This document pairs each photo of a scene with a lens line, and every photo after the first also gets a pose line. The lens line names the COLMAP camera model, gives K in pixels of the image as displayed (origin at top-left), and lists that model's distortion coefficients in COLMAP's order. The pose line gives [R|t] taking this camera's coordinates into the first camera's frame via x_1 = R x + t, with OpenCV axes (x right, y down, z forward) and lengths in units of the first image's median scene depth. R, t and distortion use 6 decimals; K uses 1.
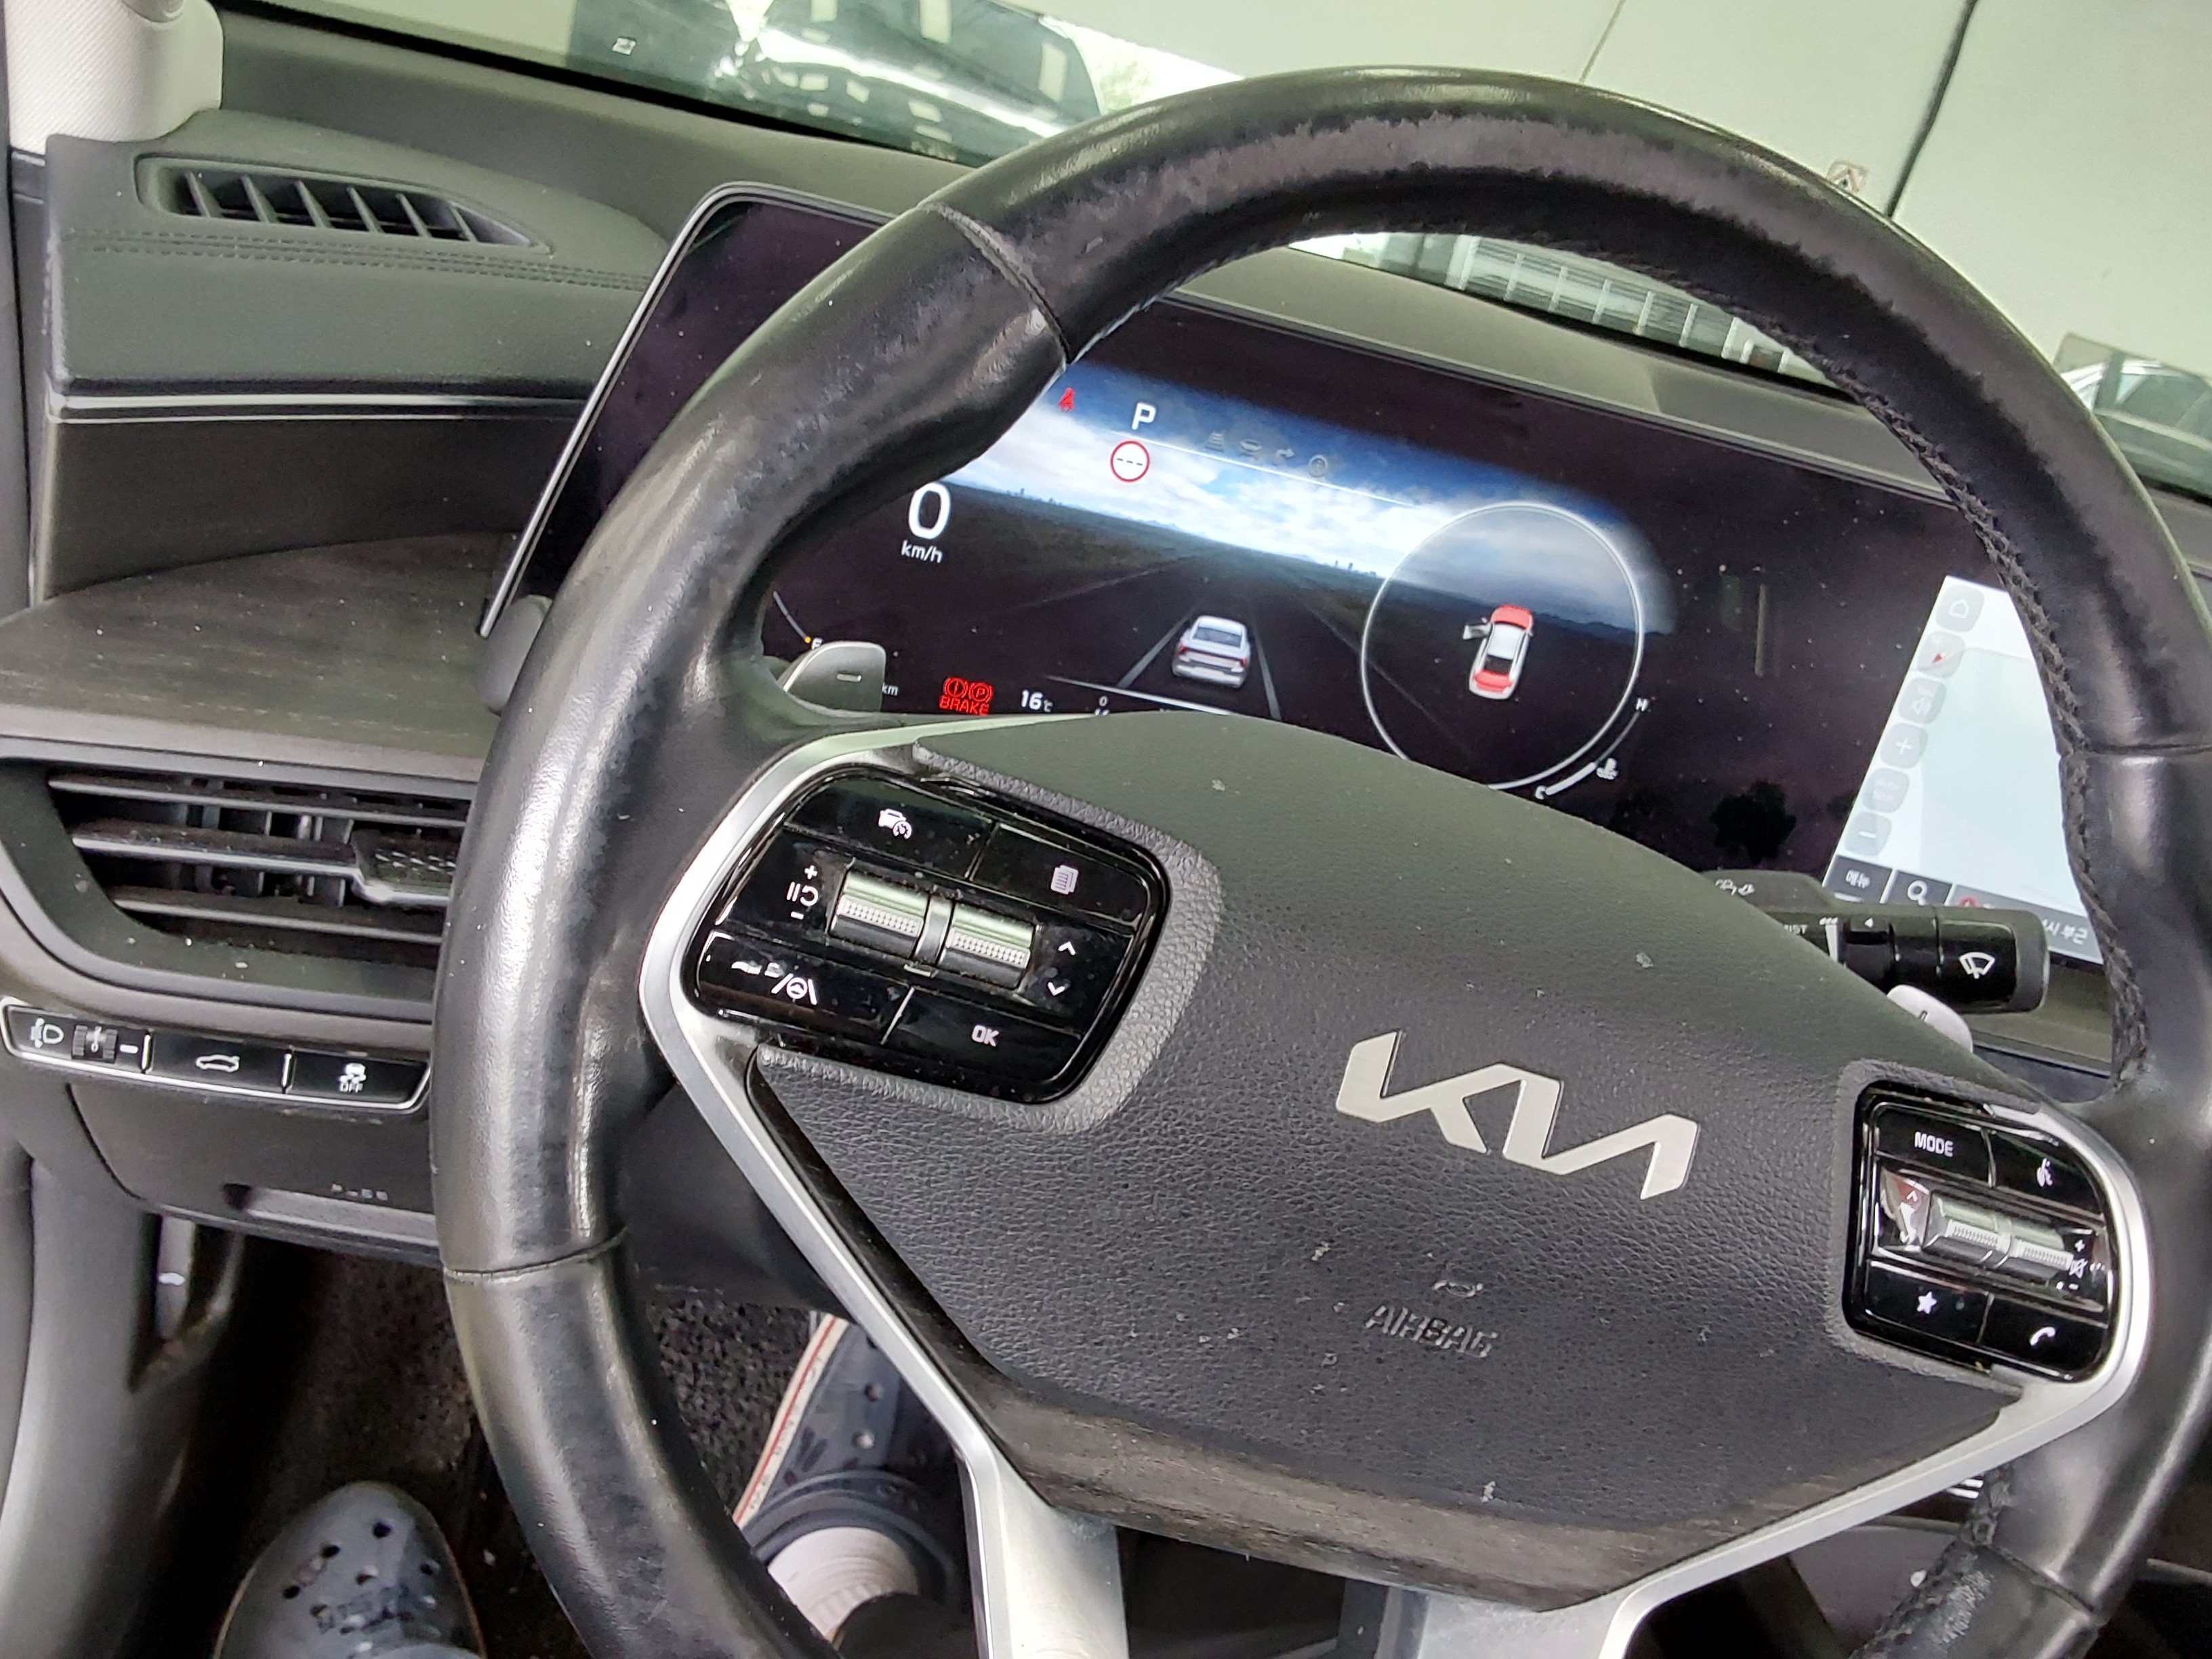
lens RADIAL K [[1781.4, 0, 1138.1], [0, 1781.4, 783.8], [0, 0, 1]] dist [0.133134, -0.191279]
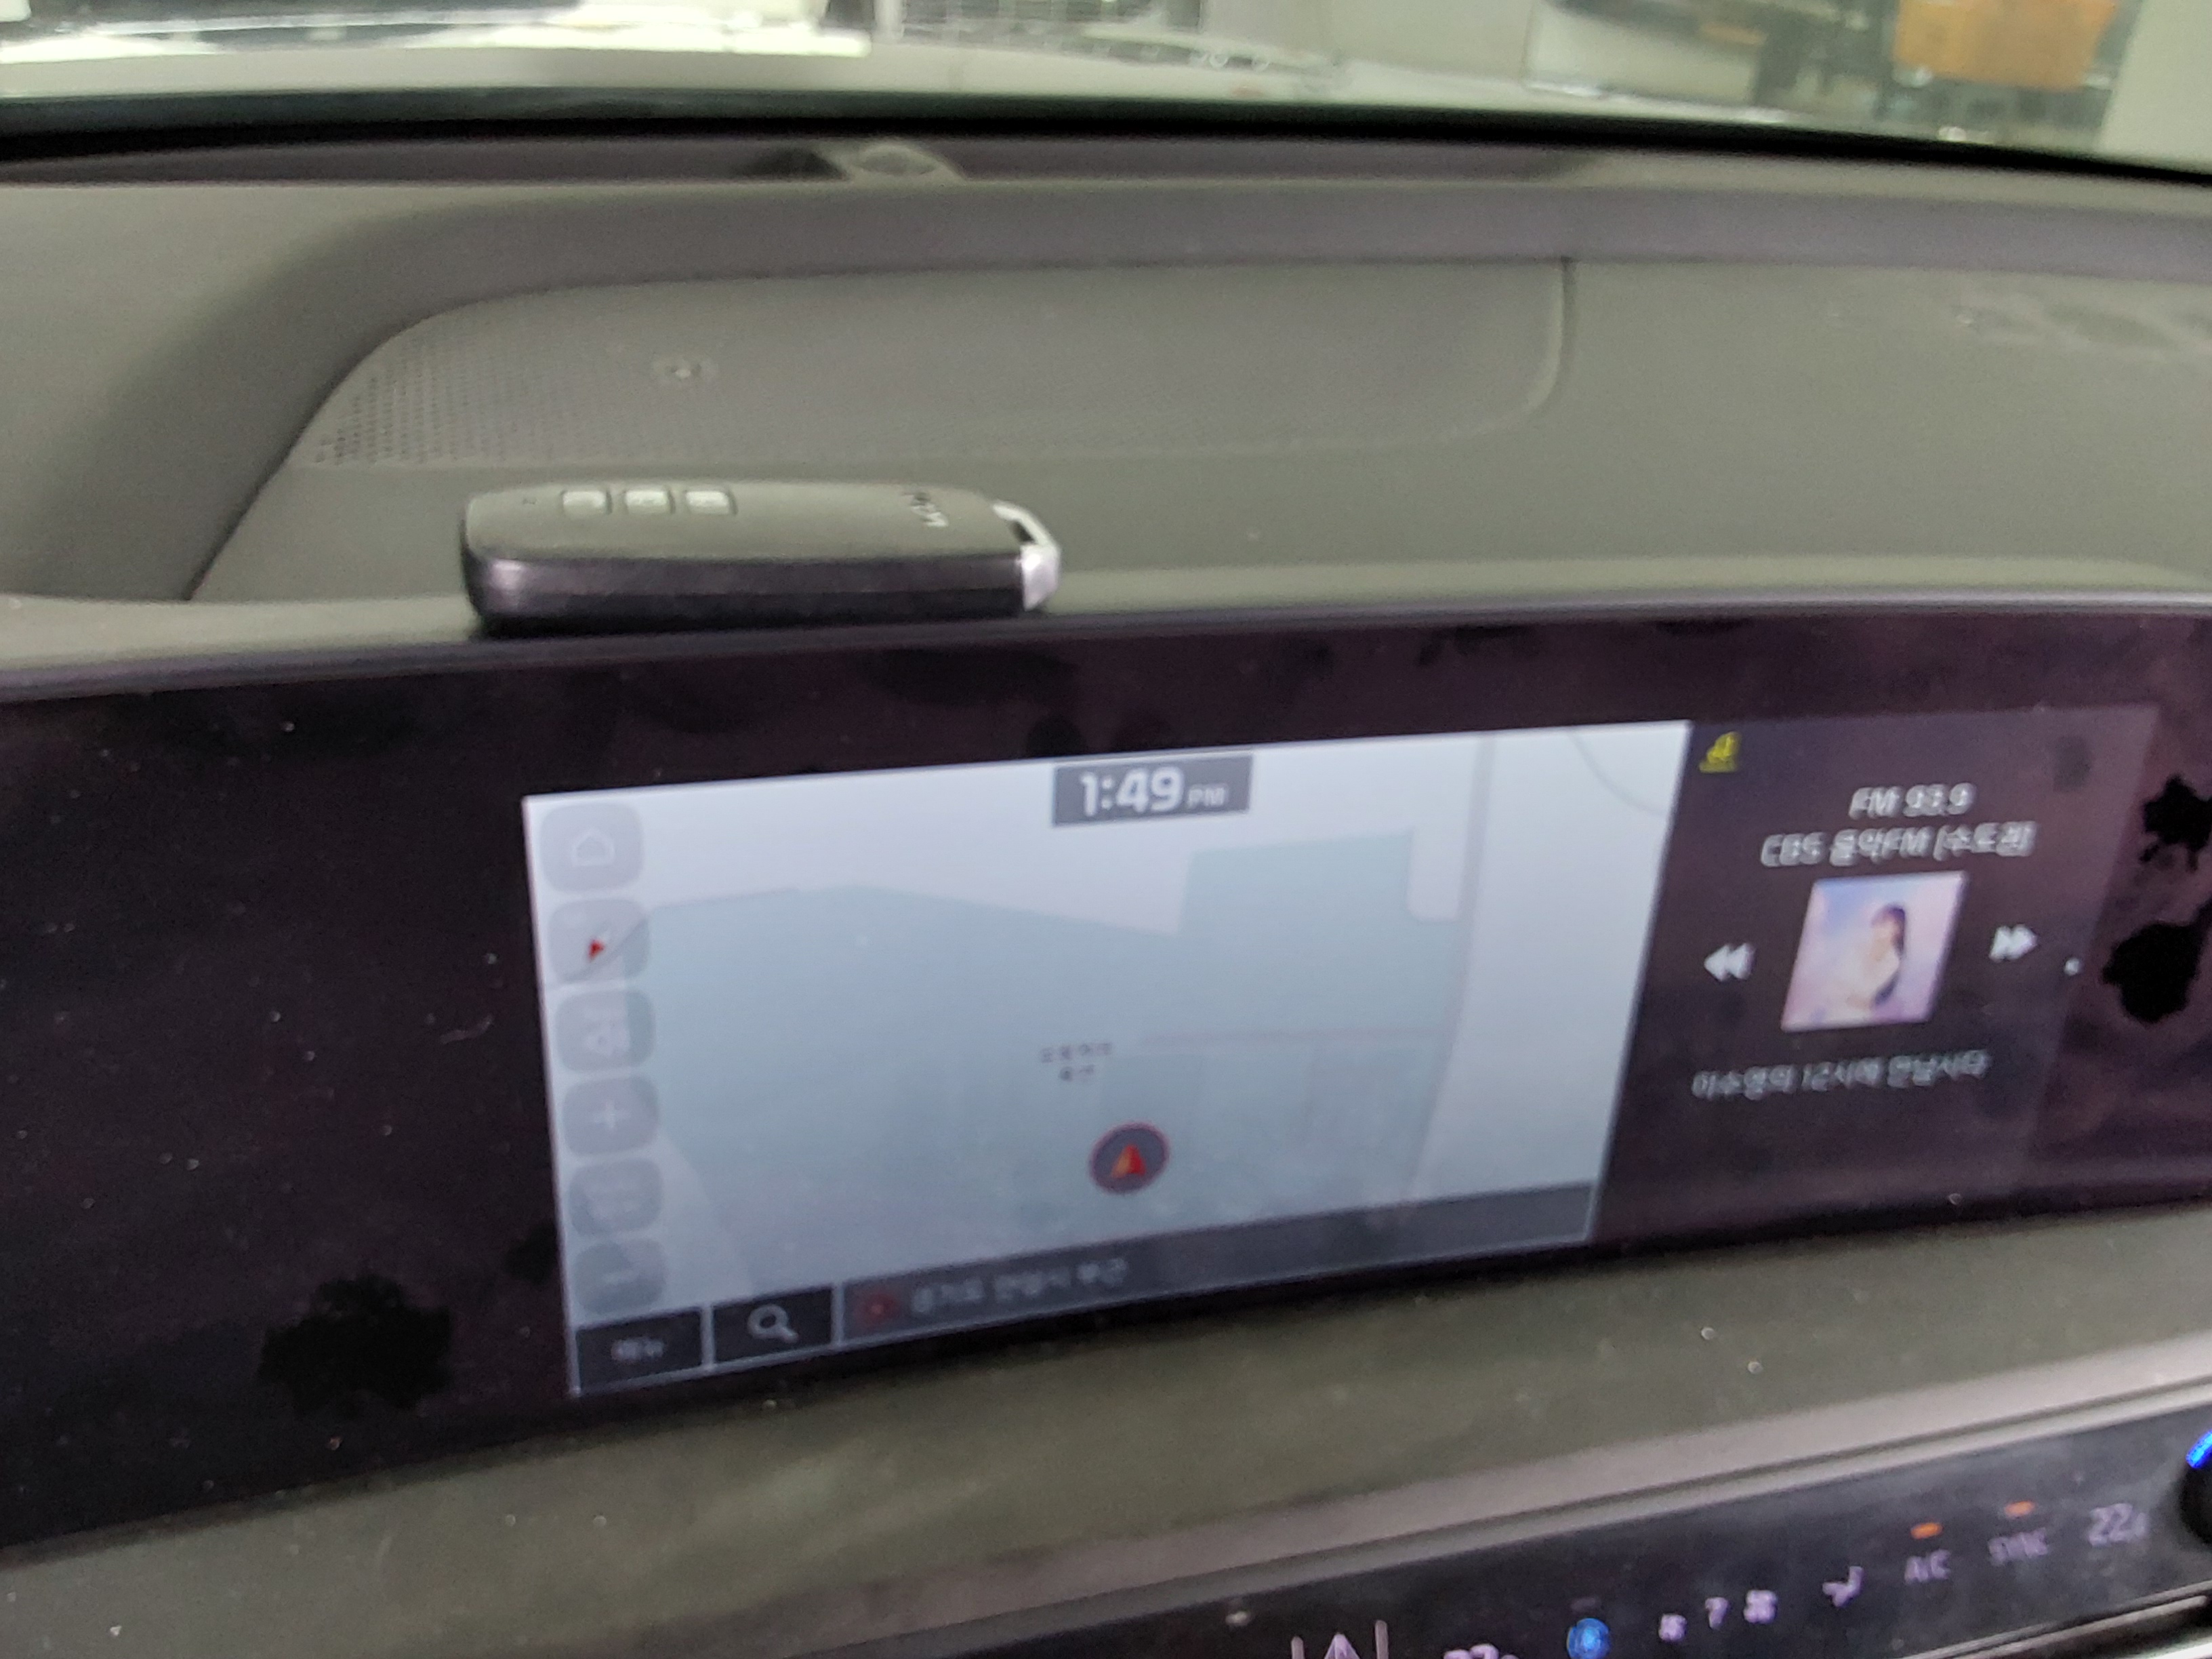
lens RADIAL K [[1805.0, 0, 1122.0], [0, 1805.0, 808.2], [0, 0, 1]] dist [0.134408, -0.206554]
pose [[0.955721, -0.279033, 0.093475, 0.579697], [0.252648, 0.940904, 0.225540, -0.189318], [-0.150884, -0.191937, 0.969739, 0.570724]]
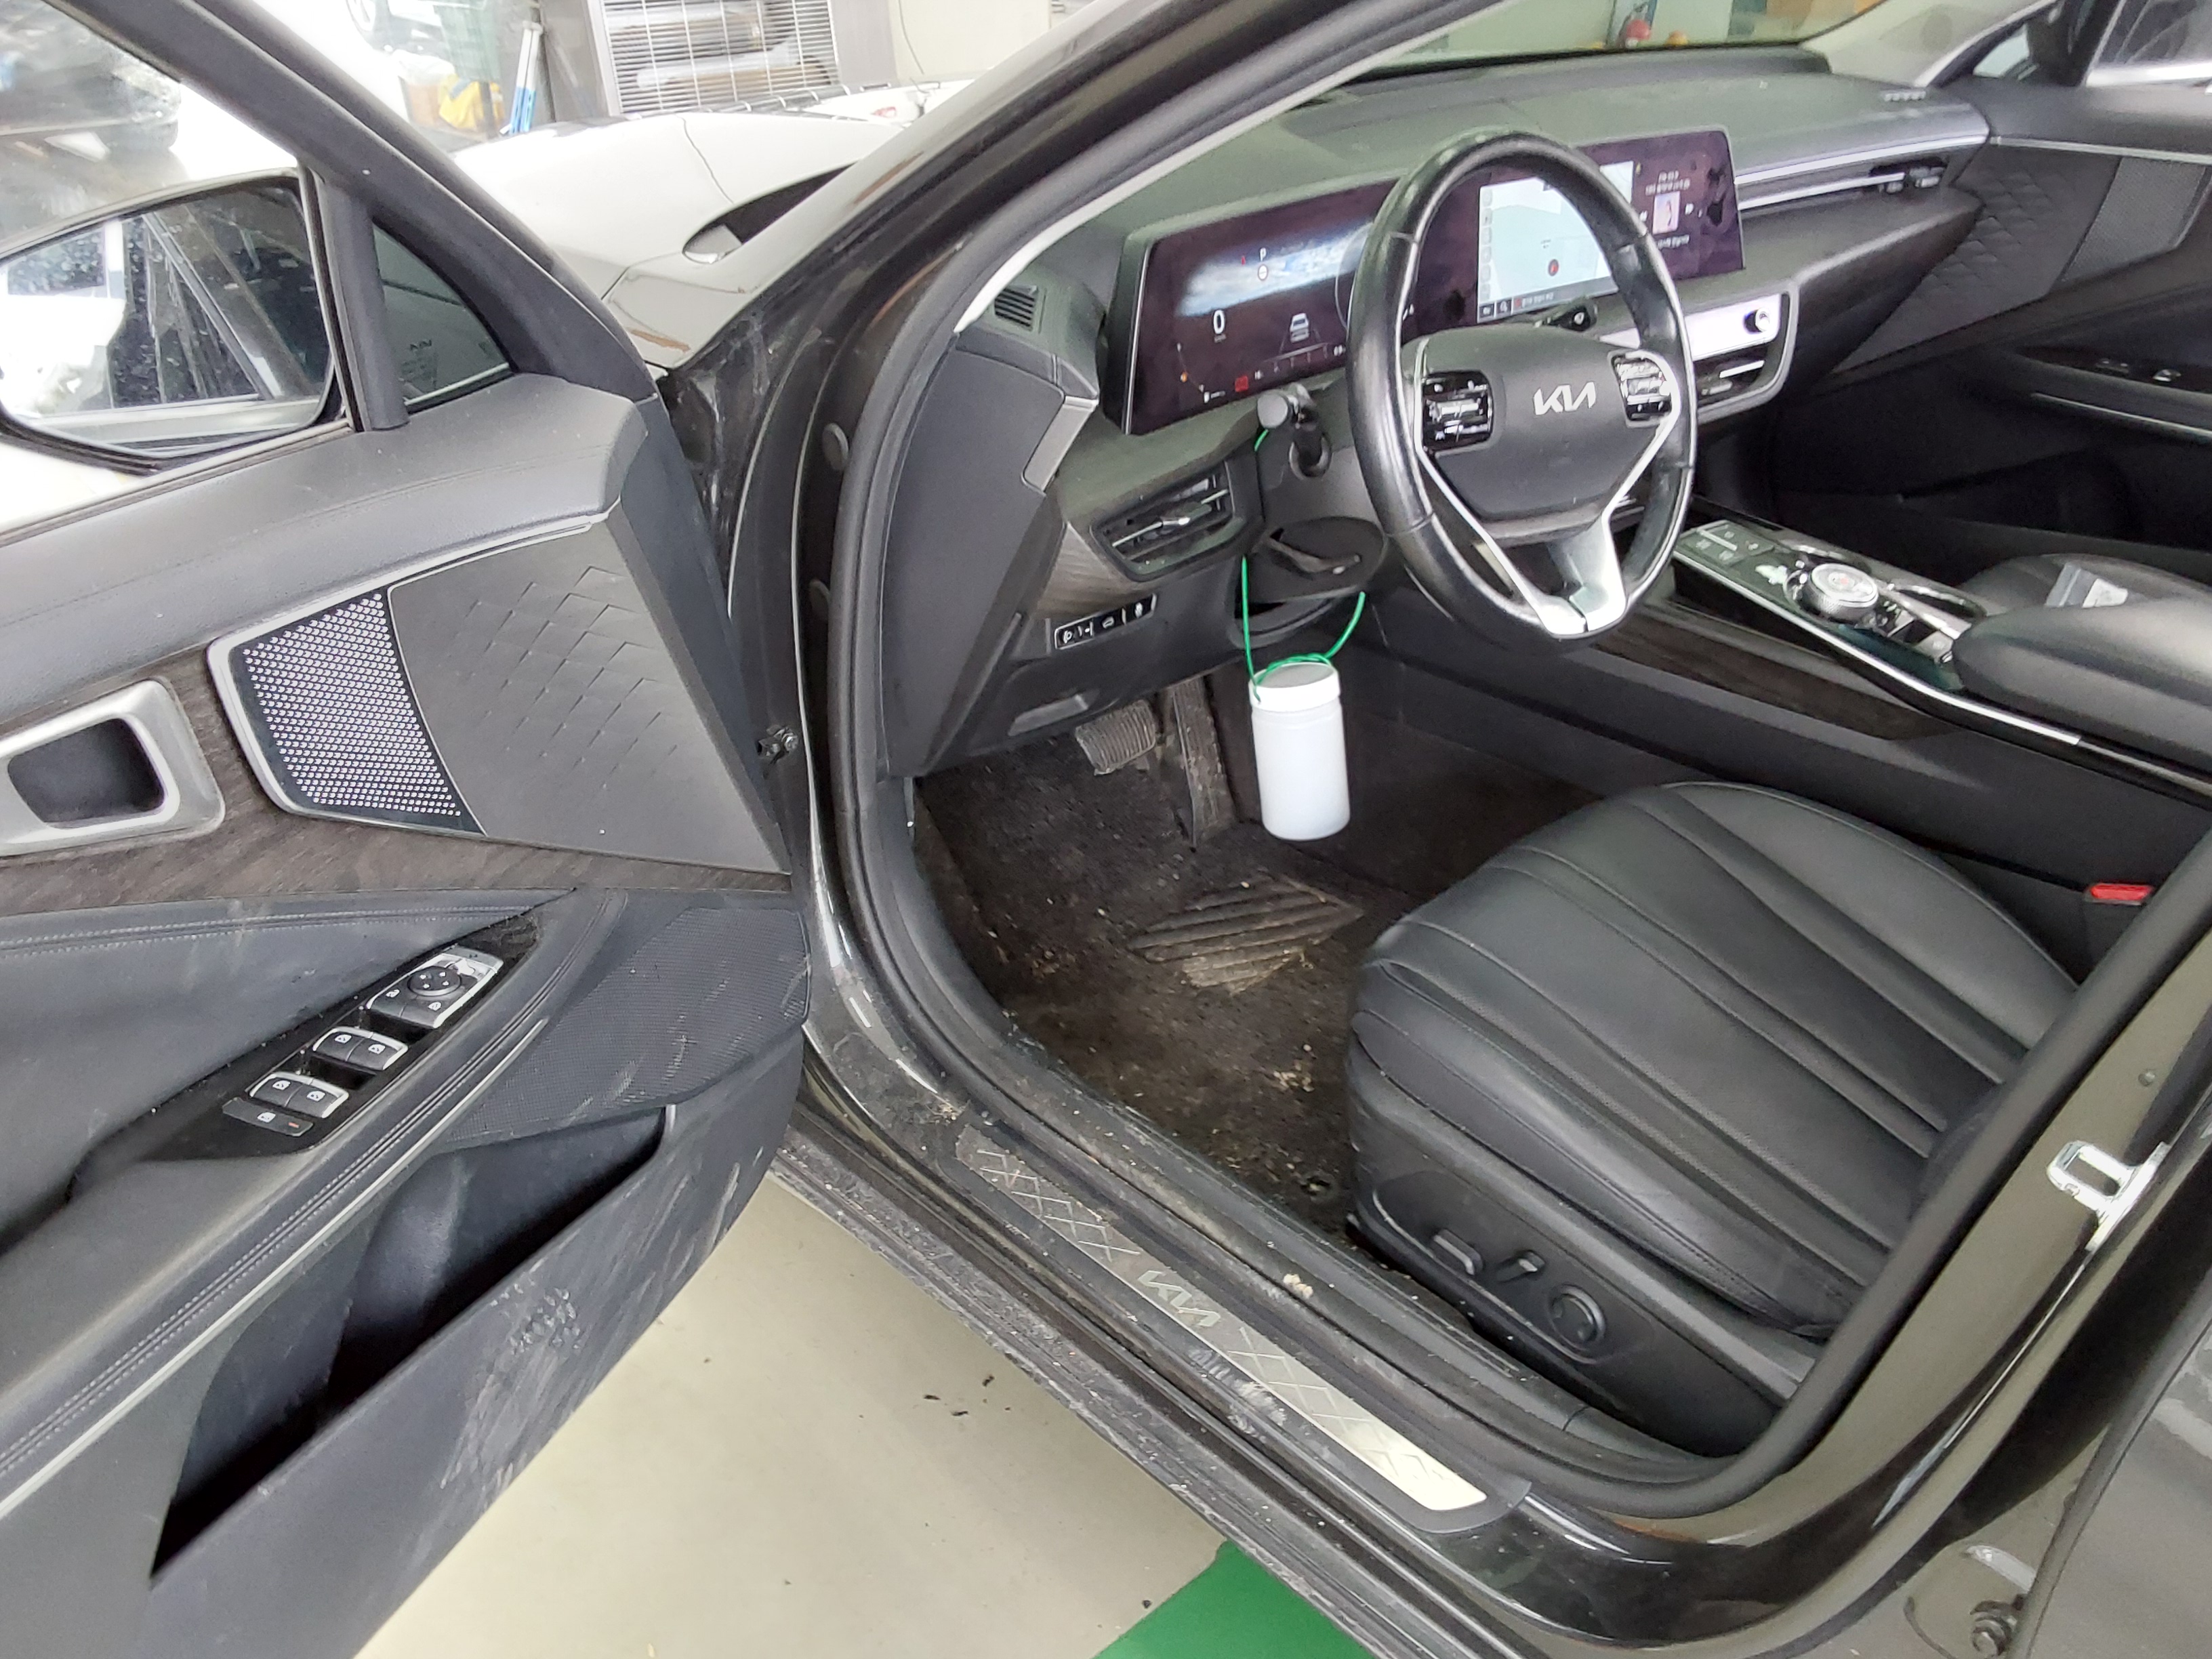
lens RADIAL K [[1805.0, 0, 1122.0], [0, 1805.0, 808.2], [0, 0, 1]] dist [0.134408, -0.206554]
pose [[0.800410, -0.498170, 0.333423, -1.411062], [0.404119, 0.859241, 0.313677, -0.414566], [-0.442755, -0.116327, 0.889065, -1.341853]]
